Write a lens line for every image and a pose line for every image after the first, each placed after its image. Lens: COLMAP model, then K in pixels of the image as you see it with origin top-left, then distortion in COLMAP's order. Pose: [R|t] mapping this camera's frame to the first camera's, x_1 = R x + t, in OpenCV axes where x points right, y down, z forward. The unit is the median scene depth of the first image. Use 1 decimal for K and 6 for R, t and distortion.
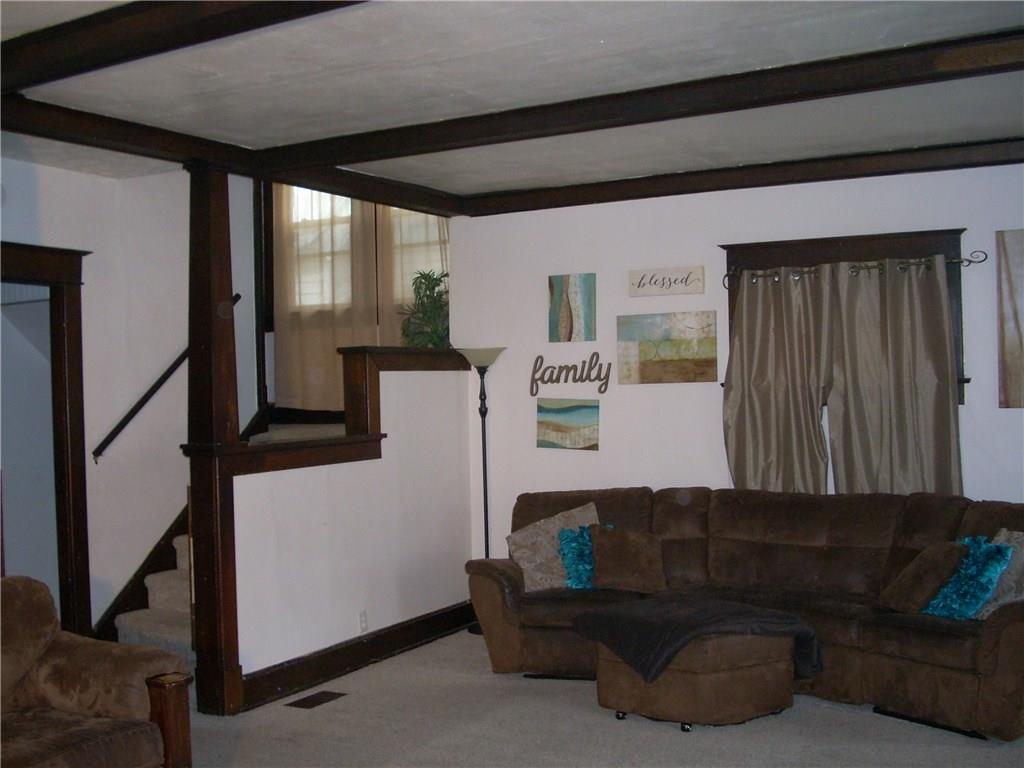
lens RADIAL K [[1154.8, 0, 512.0], [0, 1154.8, 384.0], [0, 0, 1]] dist [-0.145862, 0.074732]
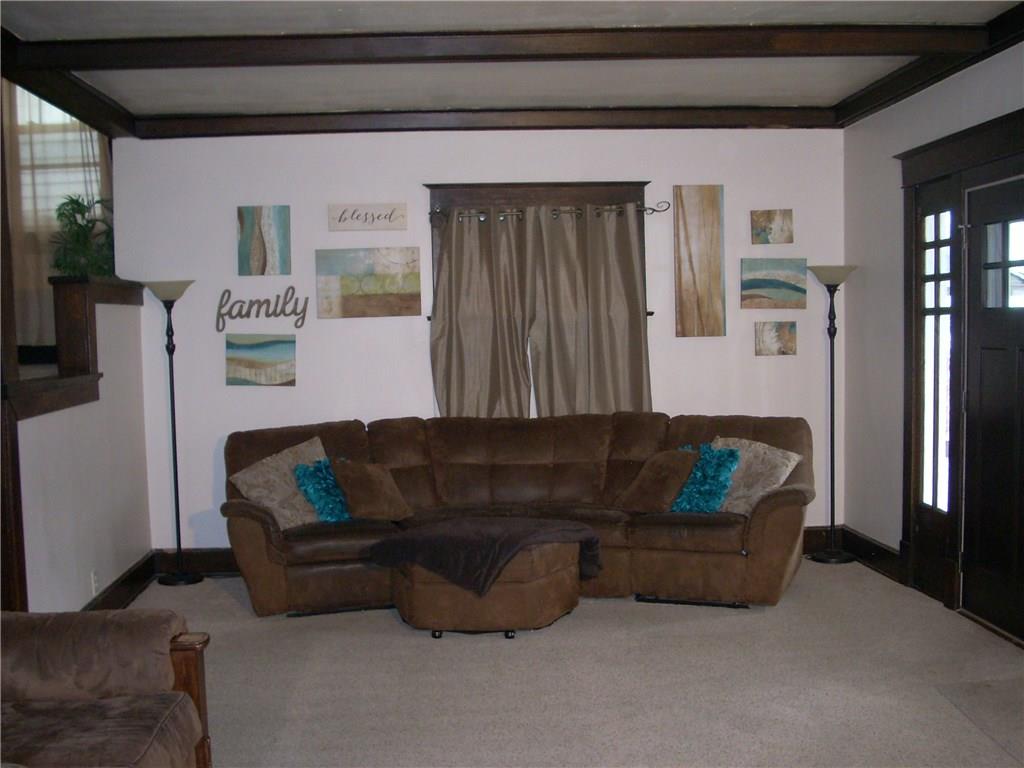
lens RADIAL K [[1154.8, 0, 512.0], [0, 1154.8, 384.0], [0, 0, 1]] dist [-0.145862, 0.074732]
pose [[0.839511, -0.028110, 0.542616, -0.316809], [0.006026, 0.999081, 0.042434, 0.016023], [-0.543310, -0.032354, 0.838909, 0.077862]]
